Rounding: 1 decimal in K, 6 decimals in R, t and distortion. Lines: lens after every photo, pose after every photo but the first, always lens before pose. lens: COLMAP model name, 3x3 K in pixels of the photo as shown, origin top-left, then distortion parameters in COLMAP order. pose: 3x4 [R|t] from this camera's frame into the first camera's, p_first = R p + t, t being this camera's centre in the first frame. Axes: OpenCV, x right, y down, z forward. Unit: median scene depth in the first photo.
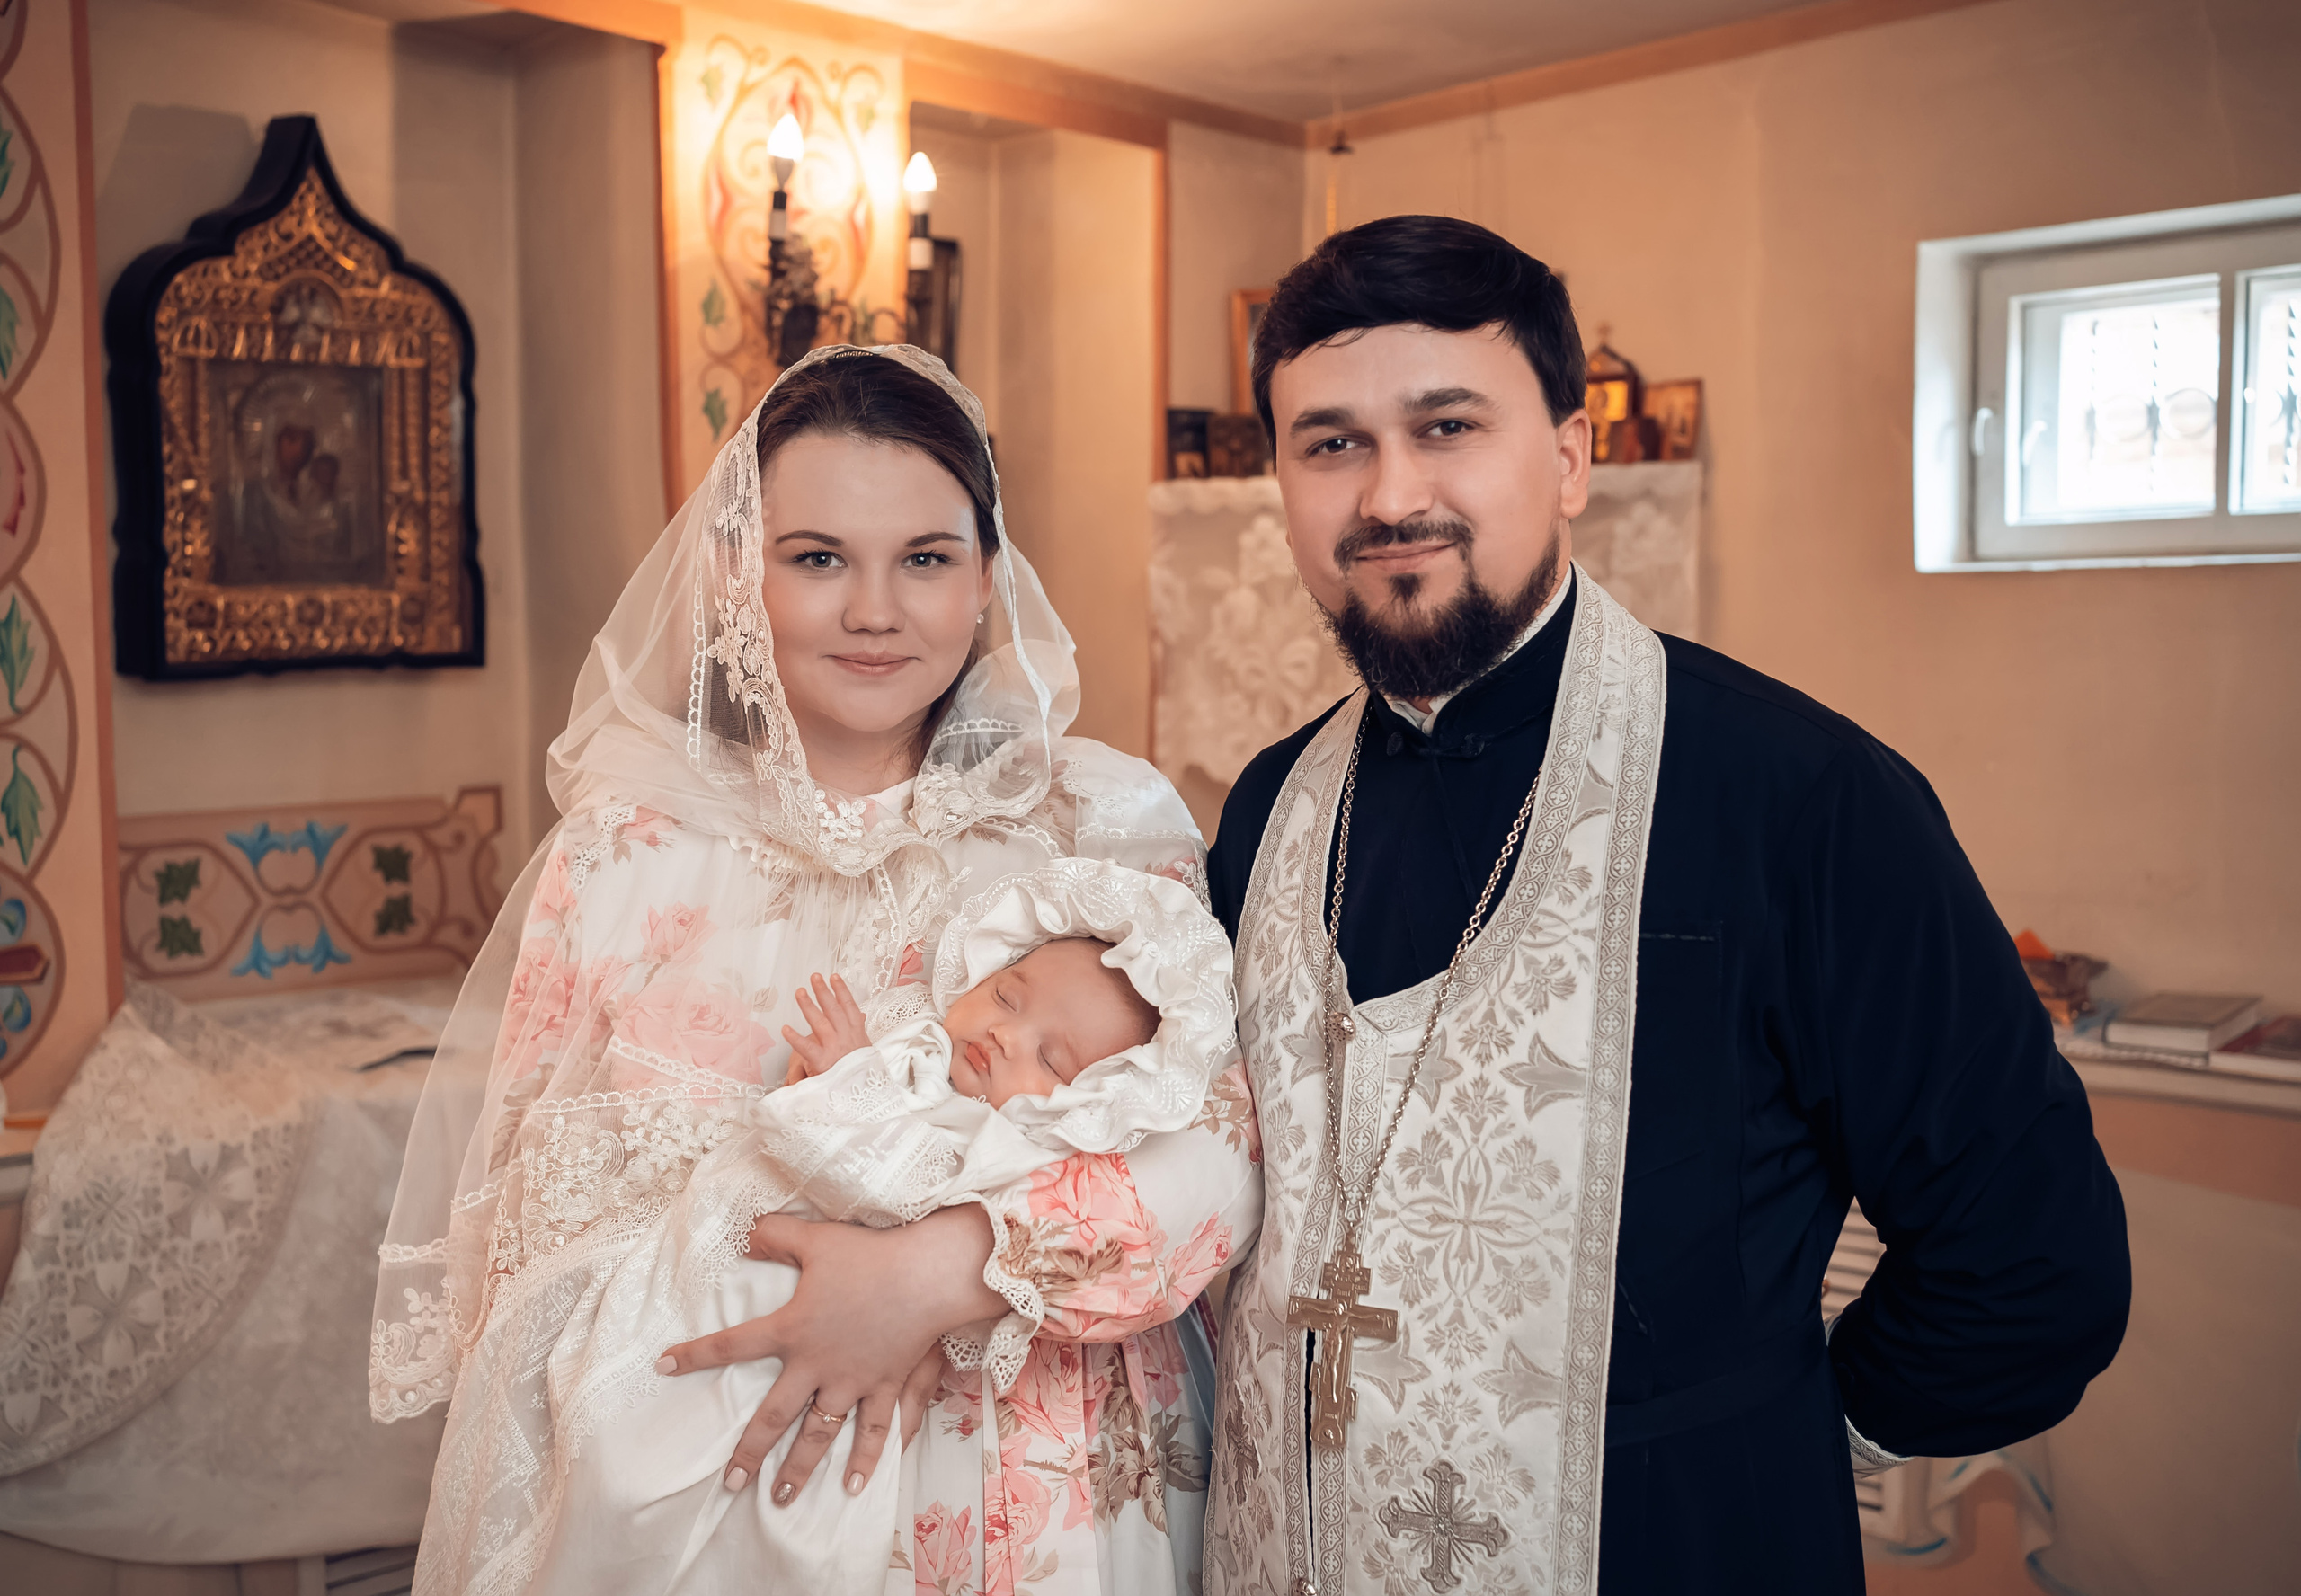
lens RADIAL K [[2439.2, 0, 1120.8], [0, 2439.2, 791.9], [0, 0, 1]] dist [-0.051383, 0.229539]
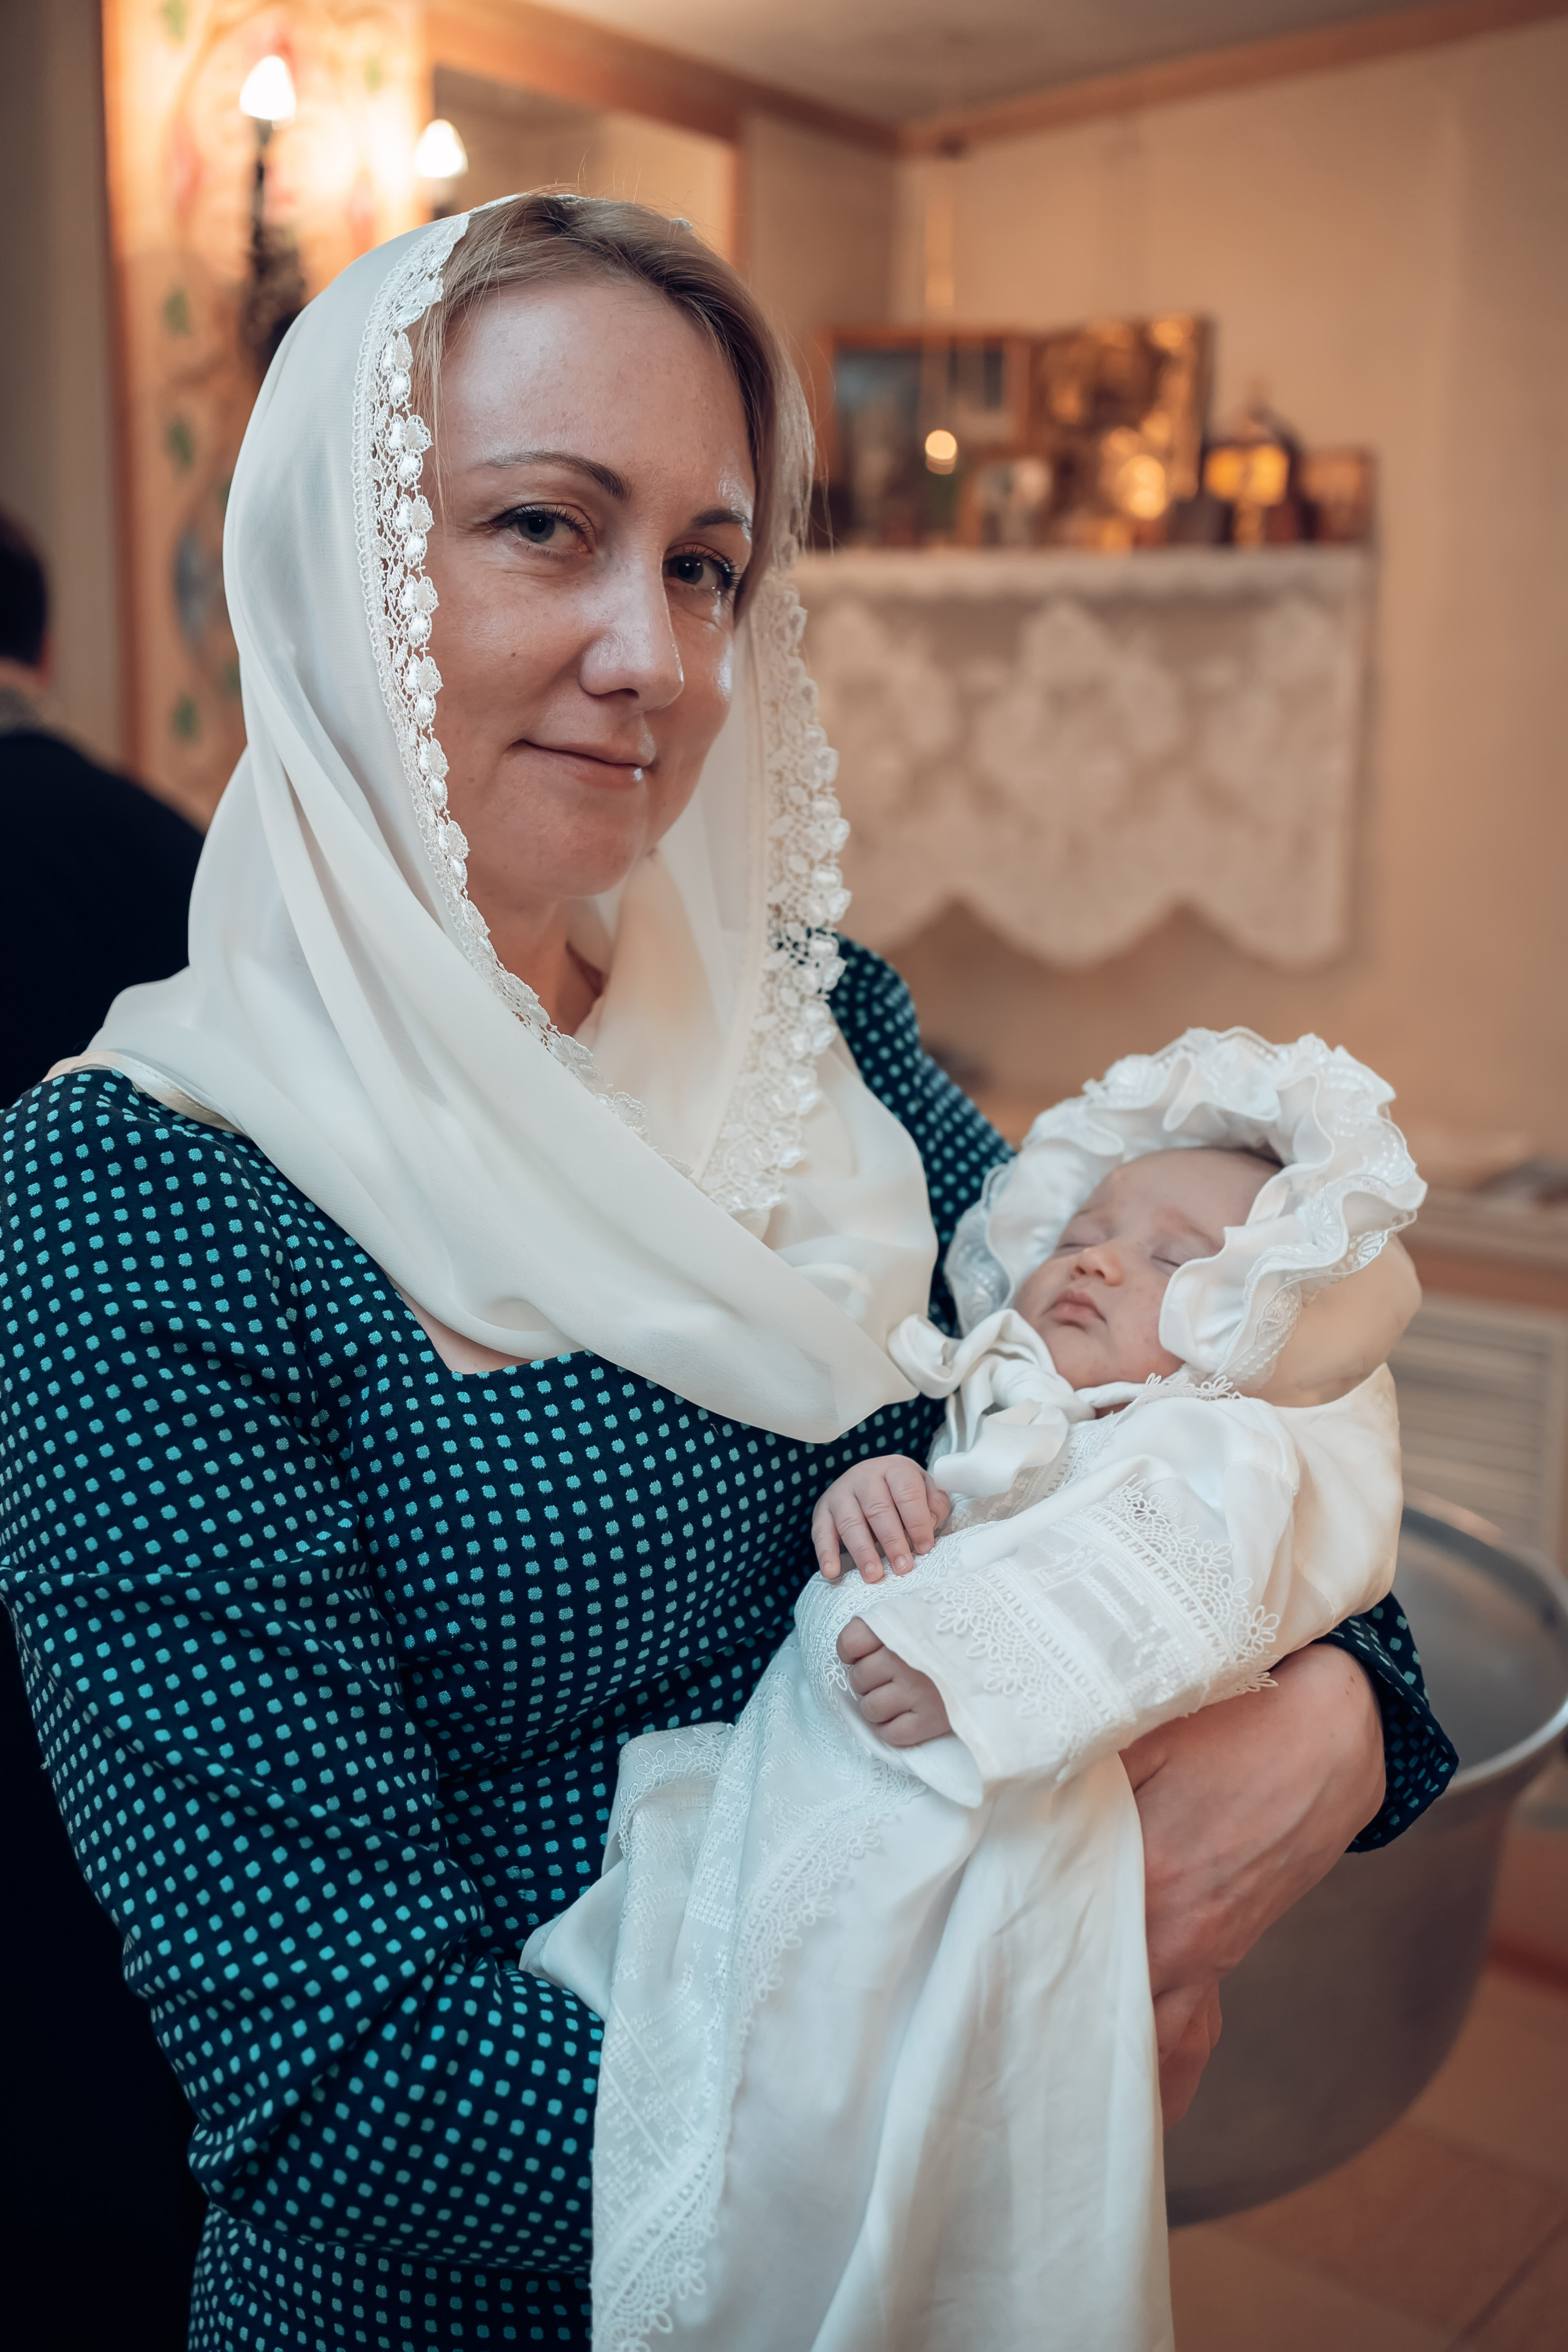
lens RADIAL K [[2383.2, 0, 707.1], [0, 2383.2, 1164.4], [0, 0, 1]] dist [-0.001308, 0.001159]
pose [[0.999317, 0.021031, 0.030385, -0.011315], [-0.024305, 0.993439, 0.111747, -0.012327], [-0.027836, -0.112410, 0.993272, 0.179541]]
